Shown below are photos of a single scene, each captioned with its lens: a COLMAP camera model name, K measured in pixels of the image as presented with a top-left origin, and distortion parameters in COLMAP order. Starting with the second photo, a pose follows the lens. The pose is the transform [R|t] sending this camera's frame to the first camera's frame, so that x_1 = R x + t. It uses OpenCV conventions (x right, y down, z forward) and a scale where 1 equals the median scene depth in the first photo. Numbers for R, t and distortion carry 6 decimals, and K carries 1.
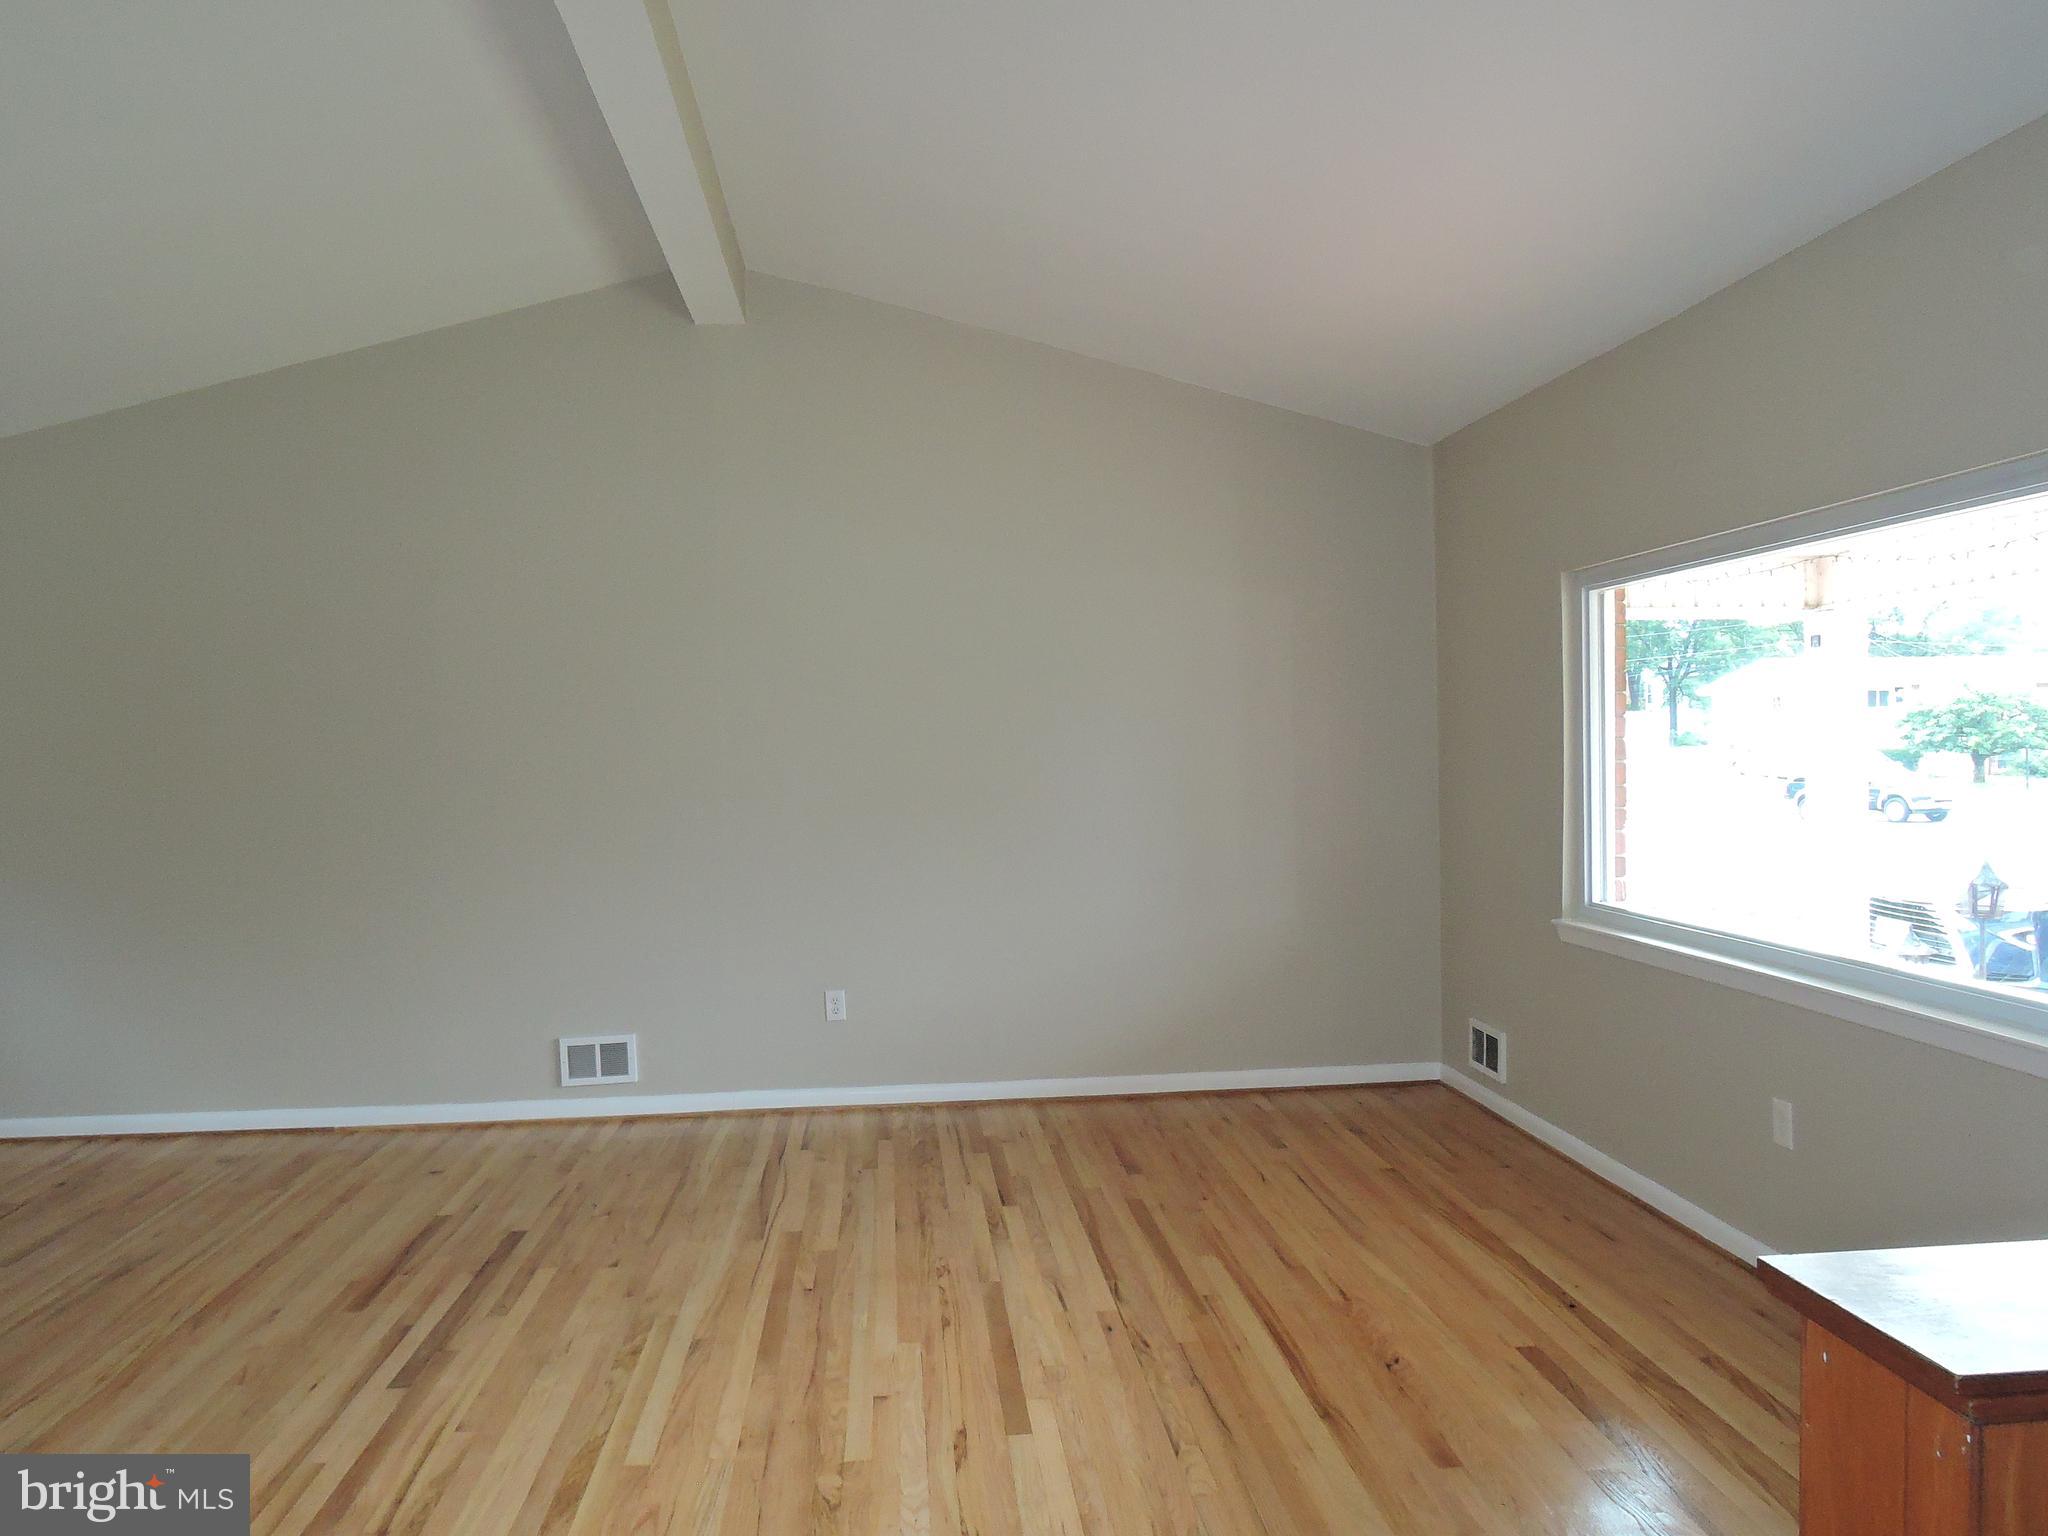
lens RADIAL K [[1495.8, 0, 1024.0], [0, 1495.8, 768.0], [0, 0, 1]] dist [0.004335, 0.004356]
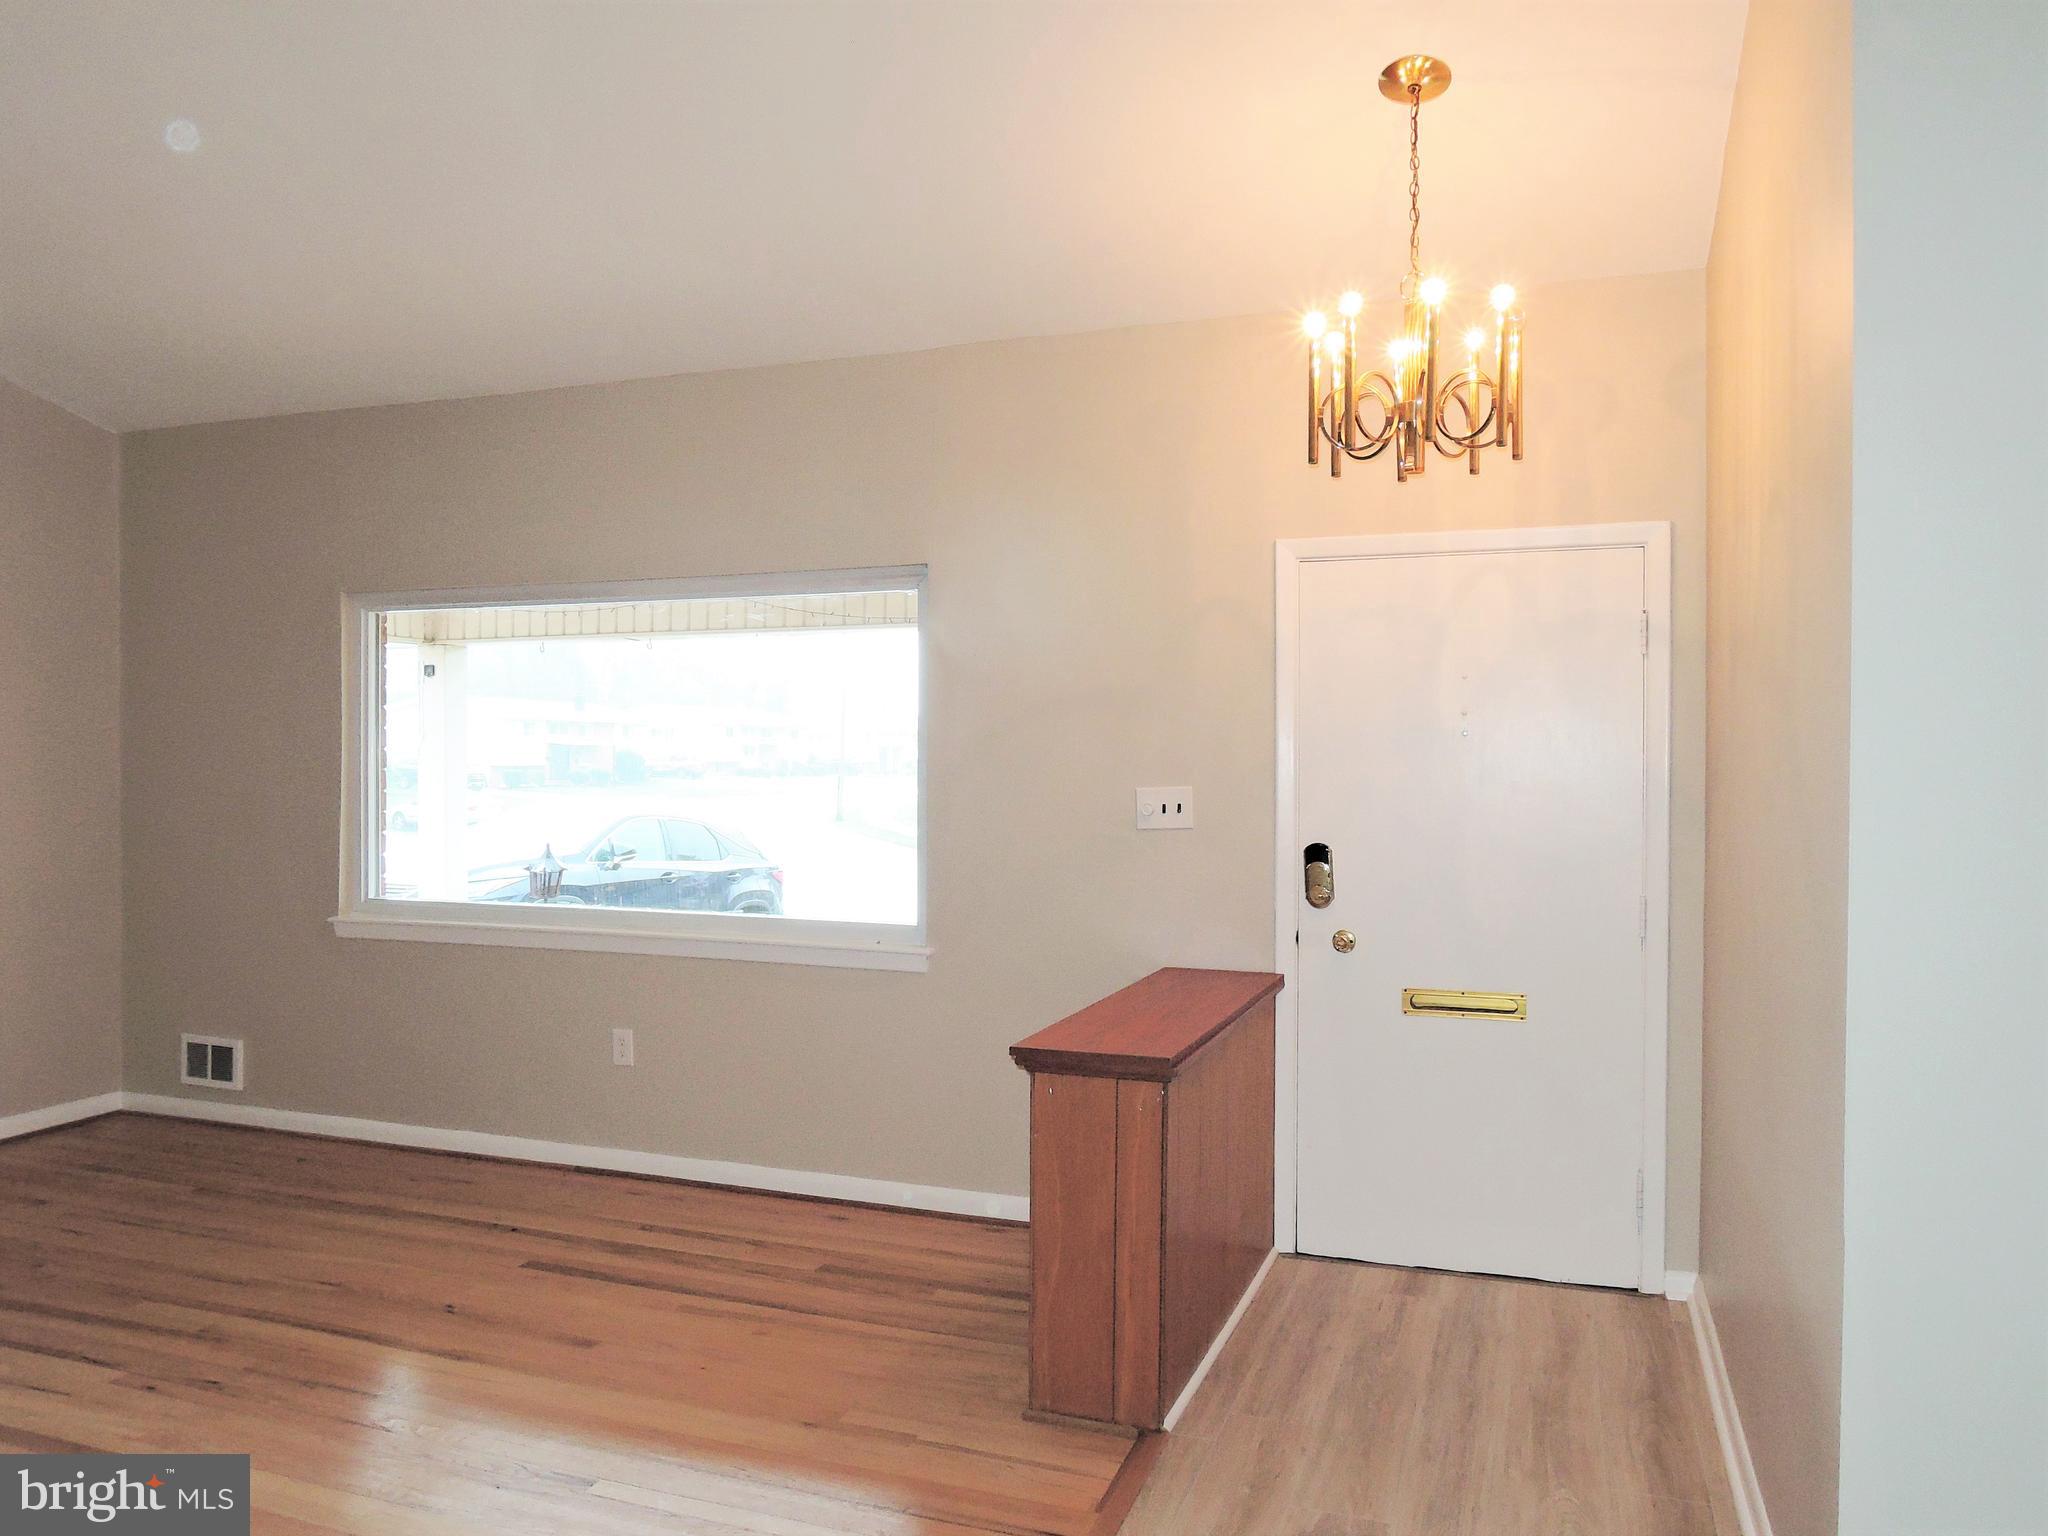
lens RADIAL K [[1495.8, 0, 1024.0], [0, 1495.8, 768.0], [0, 0, 1]] dist [0.004335, 0.004356]
pose [[0.408094, 0.023845, 0.912628, -0.418208], [0.000693, 0.999650, -0.026428, 0.024461], [-0.912940, 0.011417, 0.407935, 0.123225]]
